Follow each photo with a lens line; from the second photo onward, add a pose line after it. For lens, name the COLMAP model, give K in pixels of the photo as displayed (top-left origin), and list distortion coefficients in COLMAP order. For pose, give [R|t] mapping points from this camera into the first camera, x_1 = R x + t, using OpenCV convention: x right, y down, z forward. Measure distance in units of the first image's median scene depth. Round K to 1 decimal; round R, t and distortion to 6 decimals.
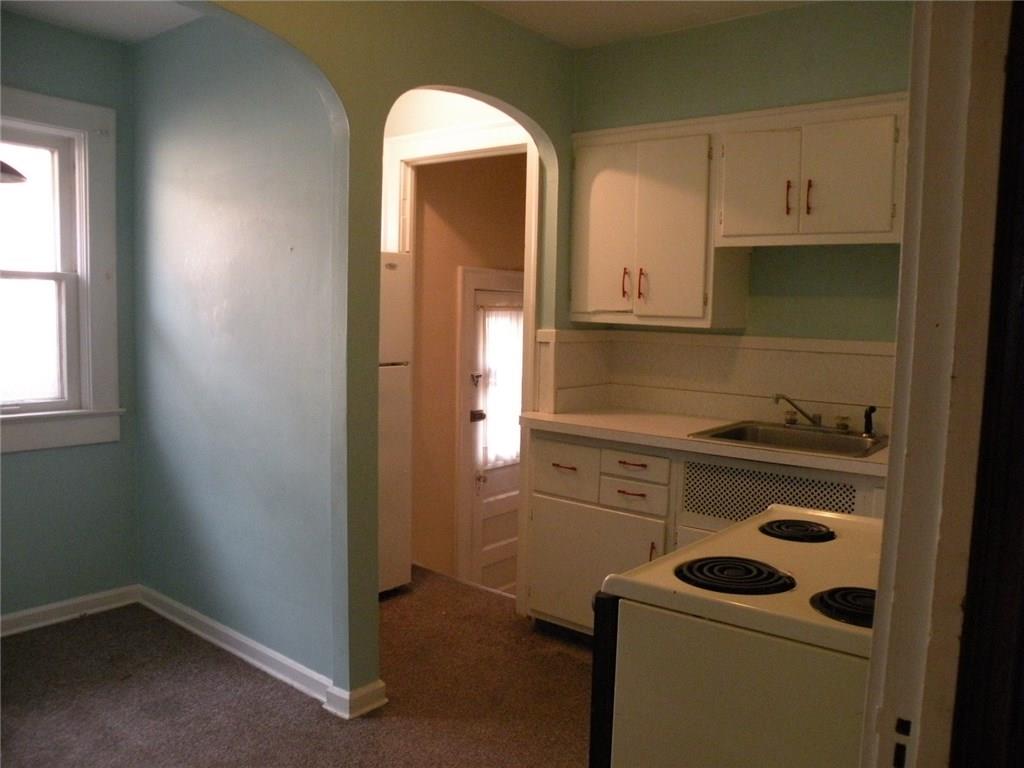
lens RADIAL K [[806.2, 0, 492.5], [0, 806.2, 384.5], [0, 0, 1]] dist [-0.183954, 0.160893]
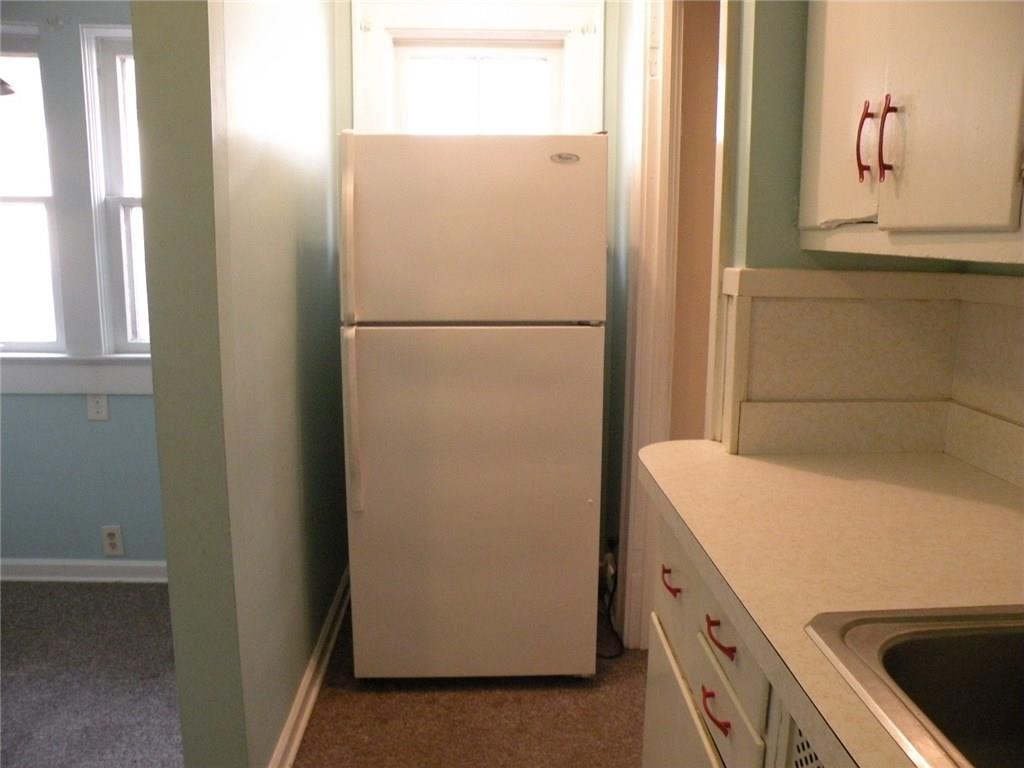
lens RADIAL K [[806.2, 0, 492.5], [0, 806.2, 384.5], [0, 0, 1]] dist [-0.183954, 0.160893]
pose [[0.623309, 0.118375, -0.772964, 0.338931], [-0.062611, 0.992857, 0.101562, -0.040542], [0.779465, -0.014909, 0.626269, 0.629542]]
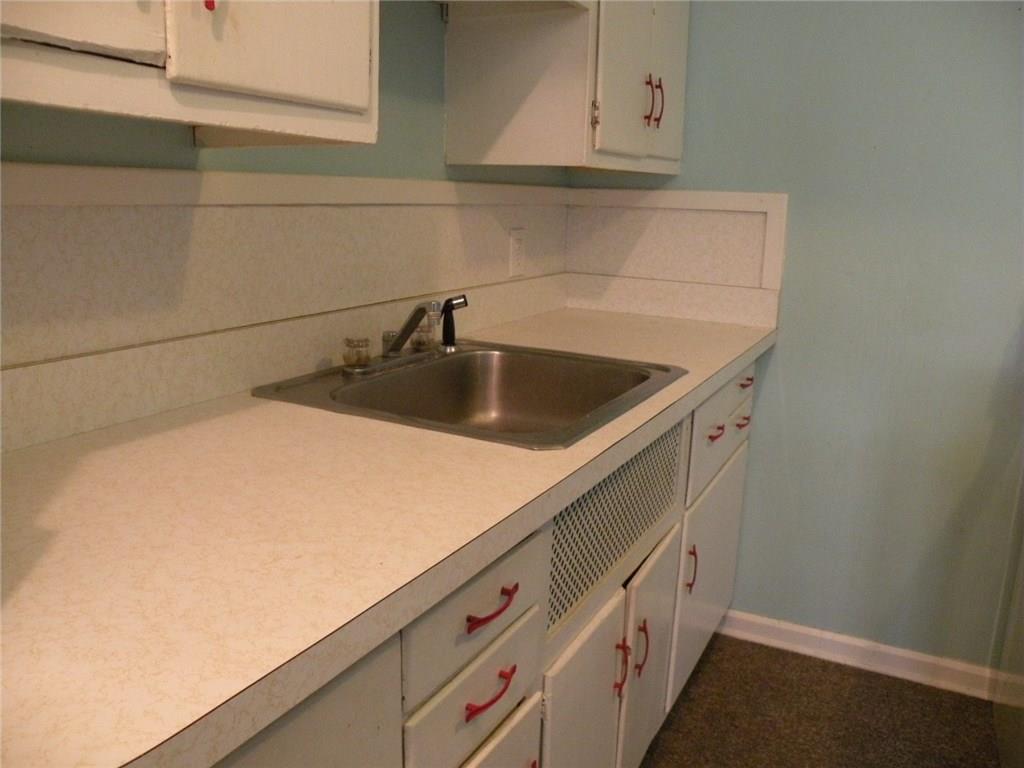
lens RADIAL K [[806.2, 0, 492.5], [0, 806.2, 384.5], [0, 0, 1]] dist [-0.183954, 0.160893]
pose [[-0.174500, -0.256692, 0.950610, -0.069880], [0.069515, 0.959802, 0.271935, -0.054796], [-0.982200, 0.113534, -0.149641, 0.932391]]
